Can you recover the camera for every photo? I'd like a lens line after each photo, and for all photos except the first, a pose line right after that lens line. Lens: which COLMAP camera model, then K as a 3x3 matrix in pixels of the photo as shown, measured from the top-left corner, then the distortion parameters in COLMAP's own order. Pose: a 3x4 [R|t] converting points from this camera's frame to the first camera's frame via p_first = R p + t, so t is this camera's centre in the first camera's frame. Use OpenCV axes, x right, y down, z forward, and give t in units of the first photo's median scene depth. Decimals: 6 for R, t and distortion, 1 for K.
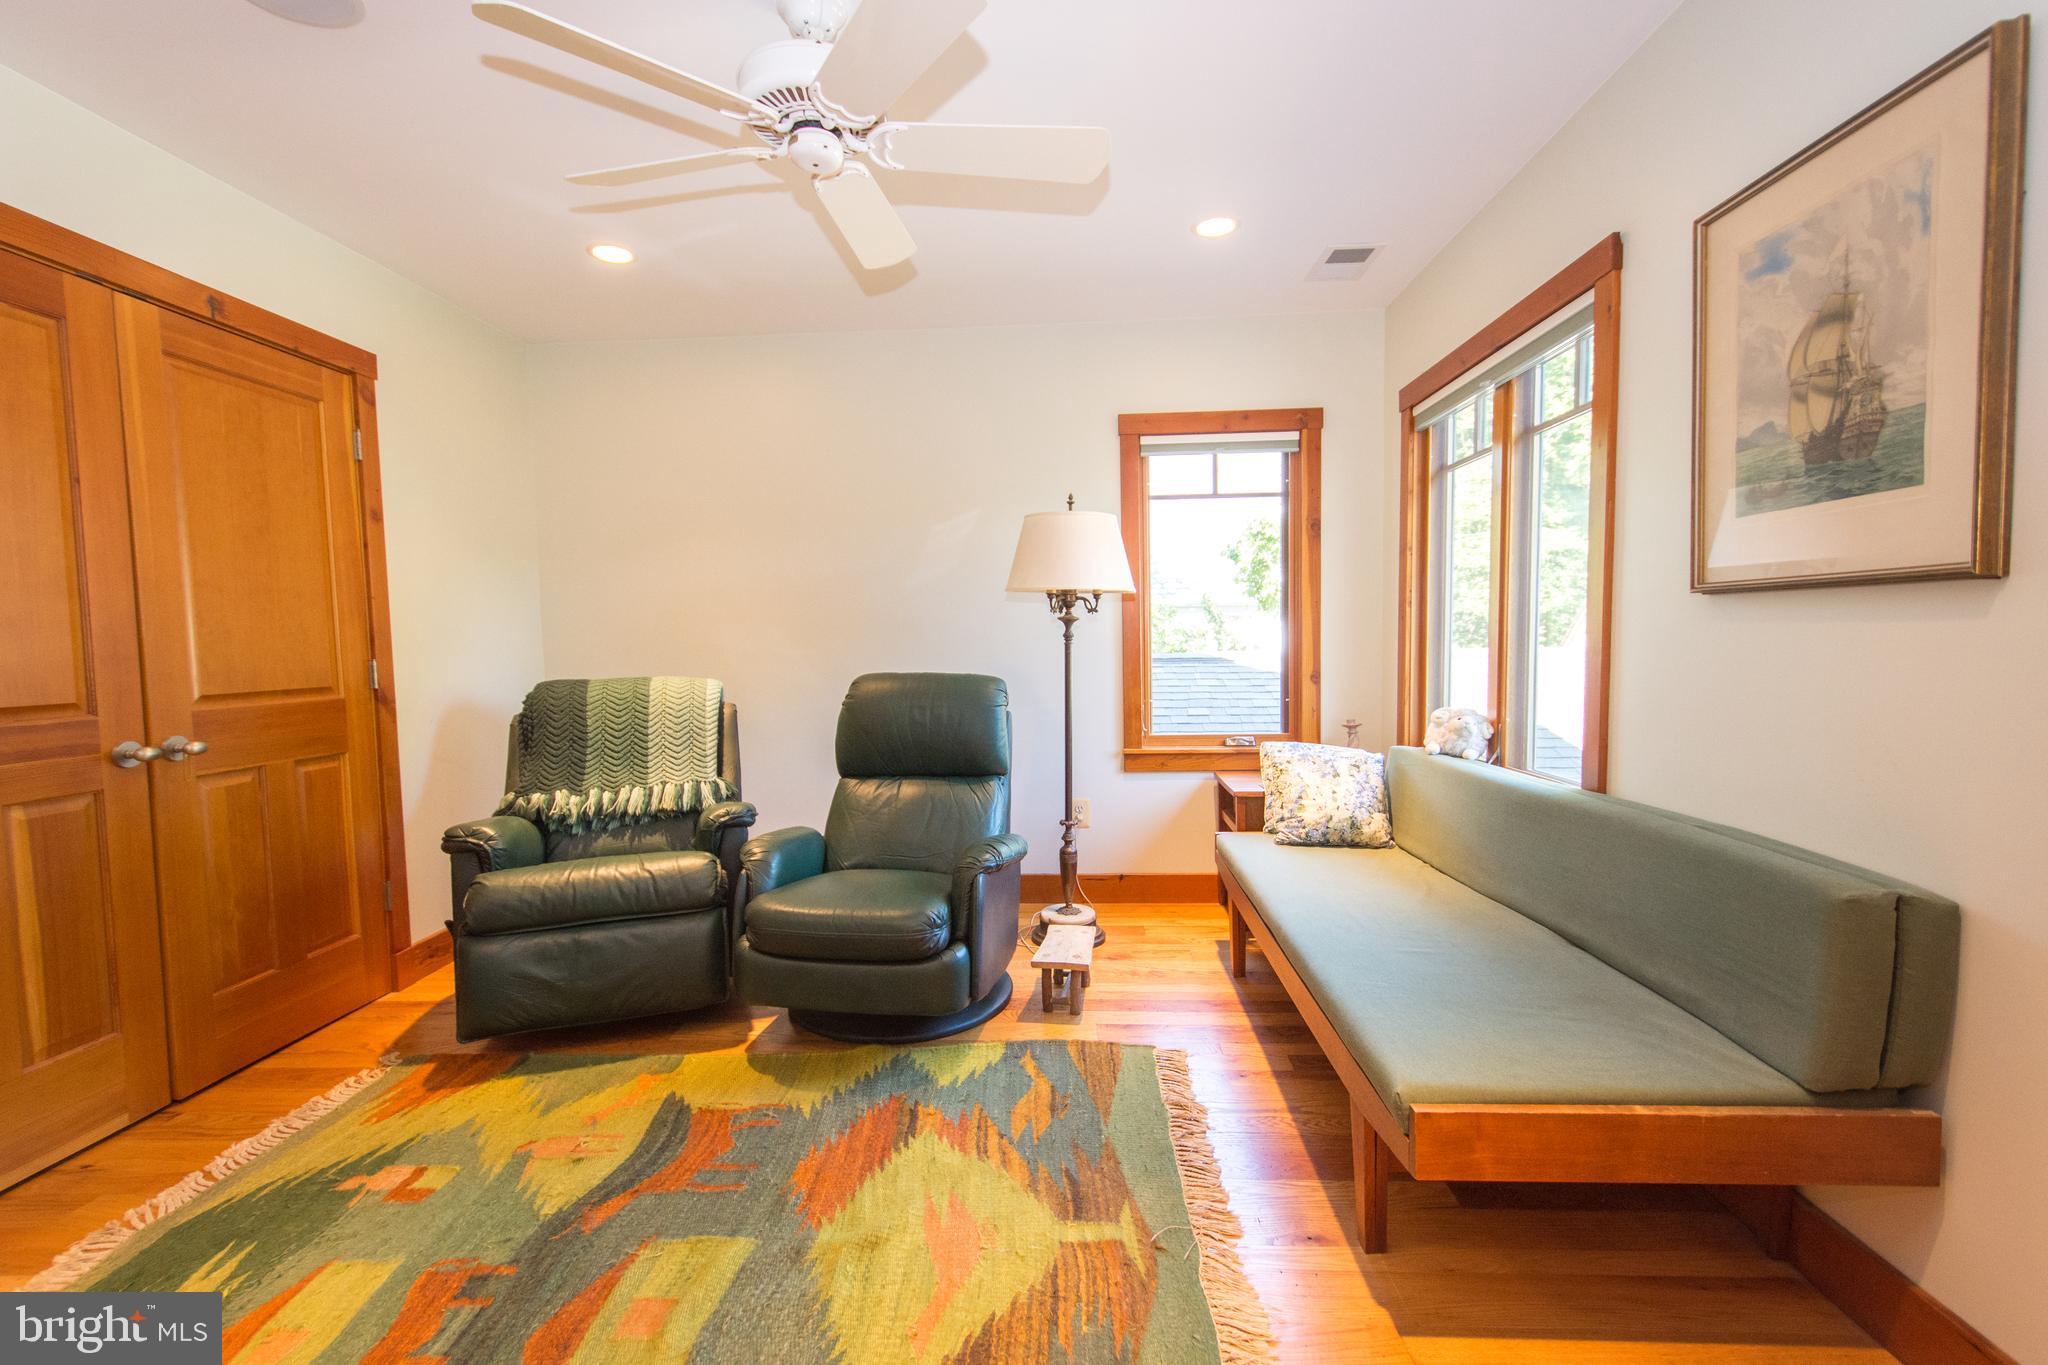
lens RADIAL K [[887.2, 0, 1016.8], [0, 887.2, 697.1], [0, 0, 1]] dist [0.002041, 0.000021]
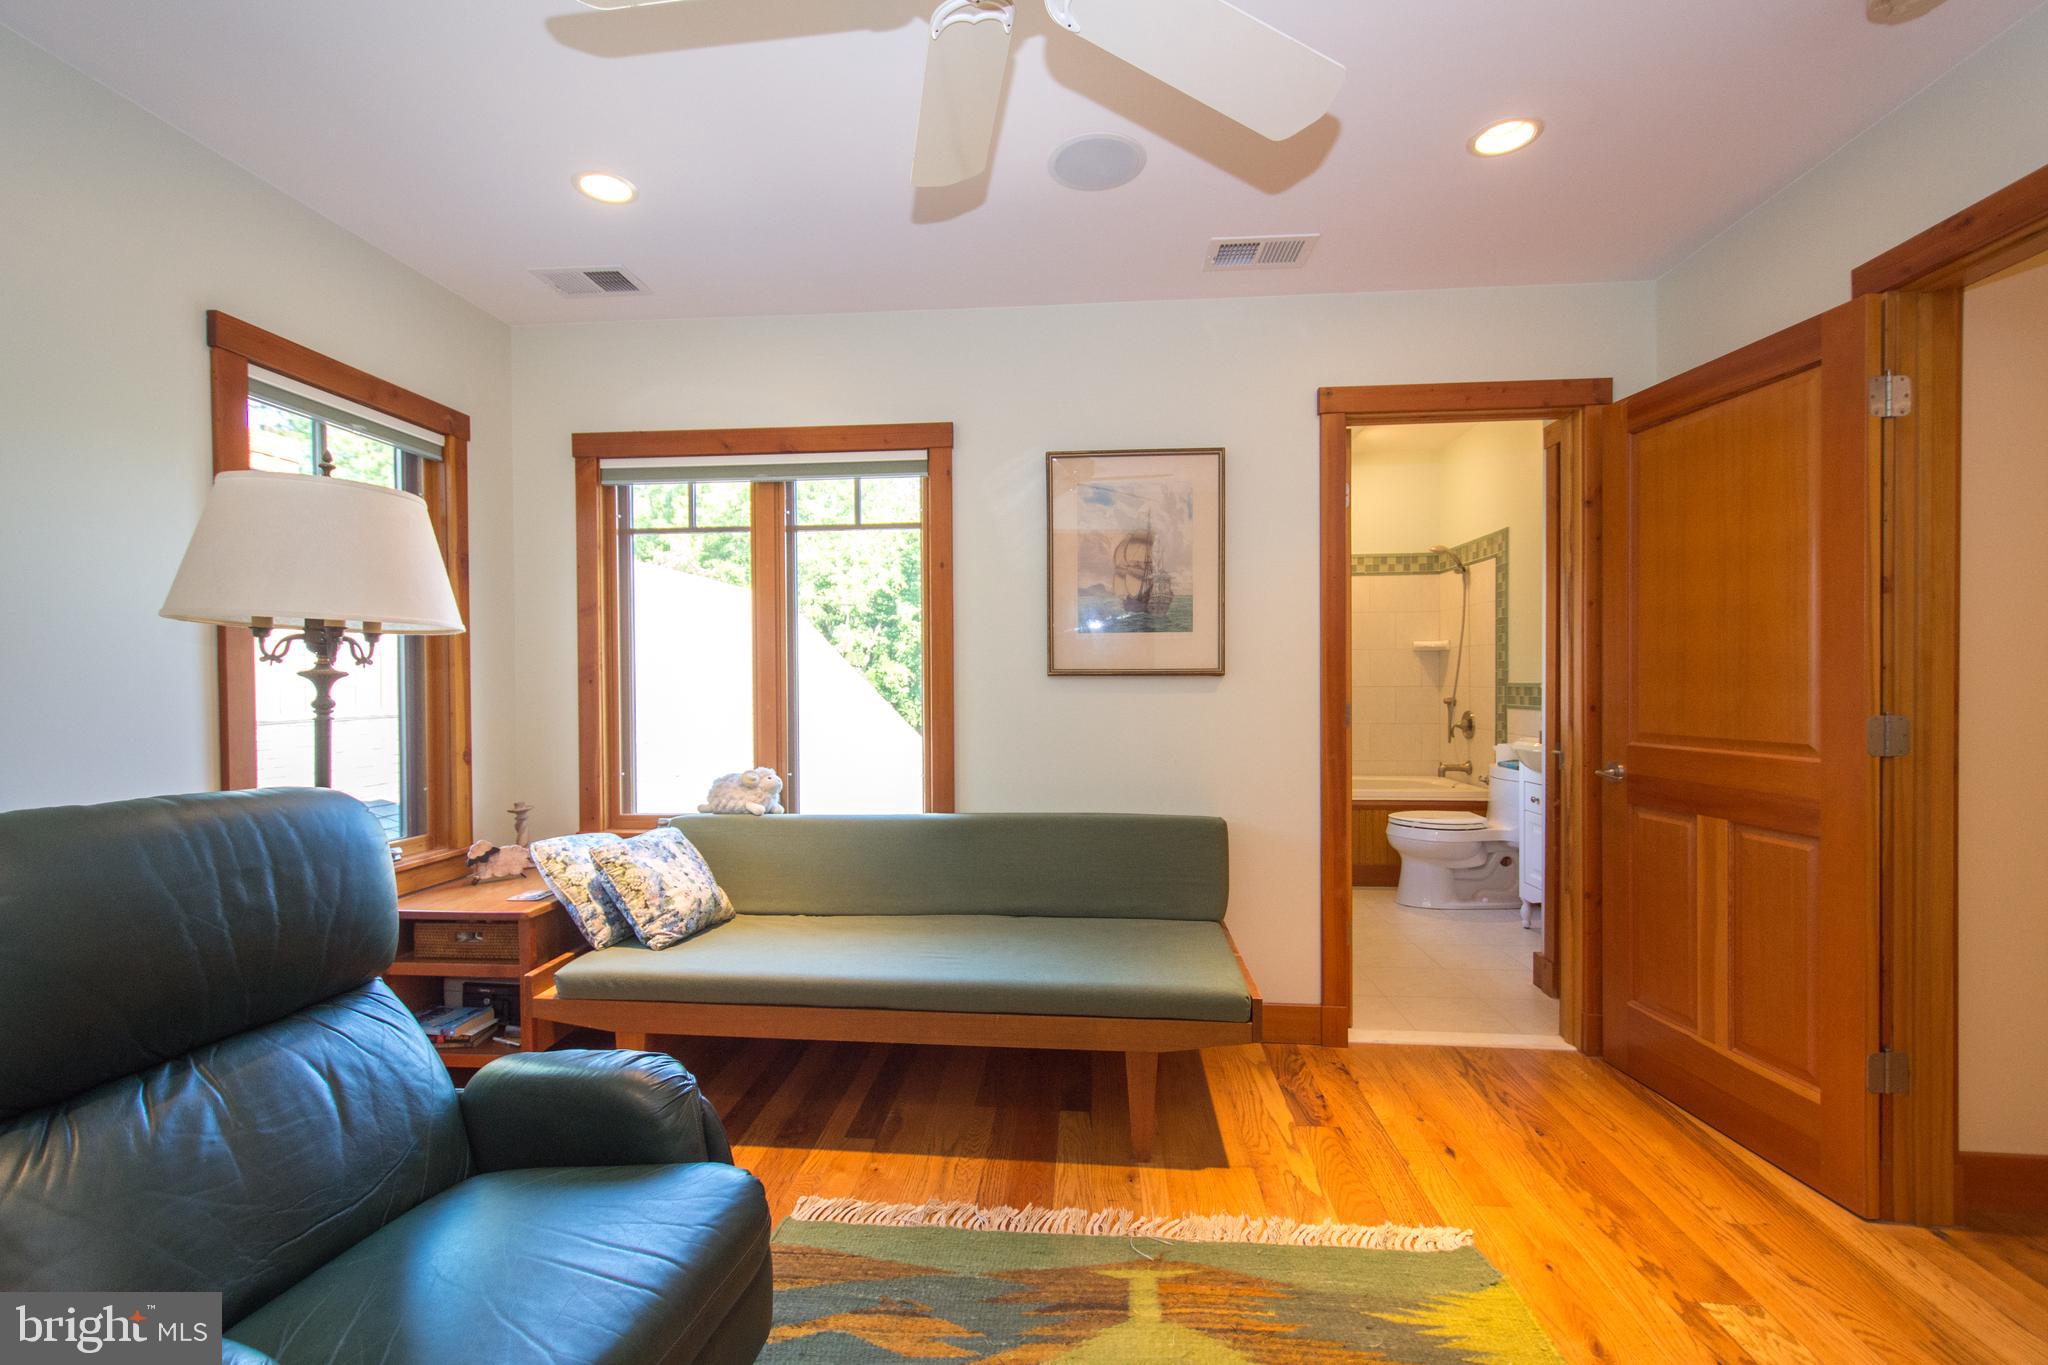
lens RADIAL K [[887.2, 0, 1016.8], [0, 887.2, 697.1], [0, 0, 1]] dist [0.002041, 0.000021]
pose [[0.030432, 0.000423, 0.999537, -0.909290], [0.071654, 0.997426, -0.002604, -0.079042], [-0.996965, 0.071700, 0.030324, 1.053449]]
